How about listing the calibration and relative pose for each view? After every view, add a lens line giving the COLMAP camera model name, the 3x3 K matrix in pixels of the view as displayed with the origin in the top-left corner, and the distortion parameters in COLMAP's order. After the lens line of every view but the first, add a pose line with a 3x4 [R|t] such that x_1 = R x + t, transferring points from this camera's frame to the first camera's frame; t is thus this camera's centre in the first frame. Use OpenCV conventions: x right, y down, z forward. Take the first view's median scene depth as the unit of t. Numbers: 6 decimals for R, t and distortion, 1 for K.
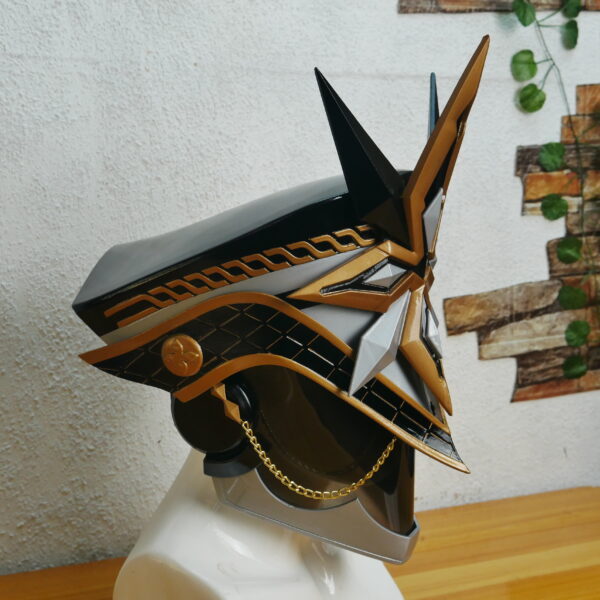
lens RADIAL K [[1015.8, 0, 291.8], [0, 1015.8, 294.0], [0, 0, 1]] dist [0.021241, -0.028344]
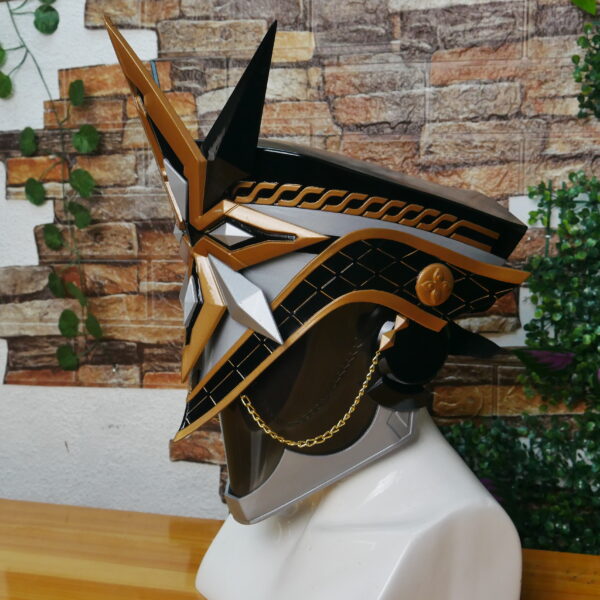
lens RADIAL K [[1015.8, 0, 291.8], [0, 1015.8, 294.0], [0, 0, 1]] dist [0.021241, -0.028344]
pose [[0.788833, 0.067573, -0.610881, 1.091004], [-0.097504, 0.995109, -0.015833, 0.005641], [0.606824, 0.072053, 0.791564, 0.374602]]
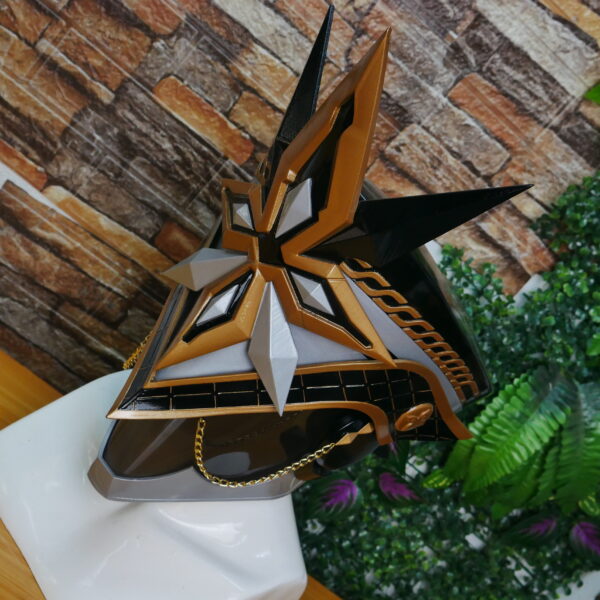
lens RADIAL K [[1015.8, 0, 291.8], [0, 1015.8, 294.0], [0, 0, 1]] dist [0.021241, -0.028344]
pose [[0.702971, 0.703069, -0.107361, 0.736193], [-0.697444, 0.711022, 0.089550, -0.074017], [0.139296, 0.011928, 0.990179, 0.292016]]
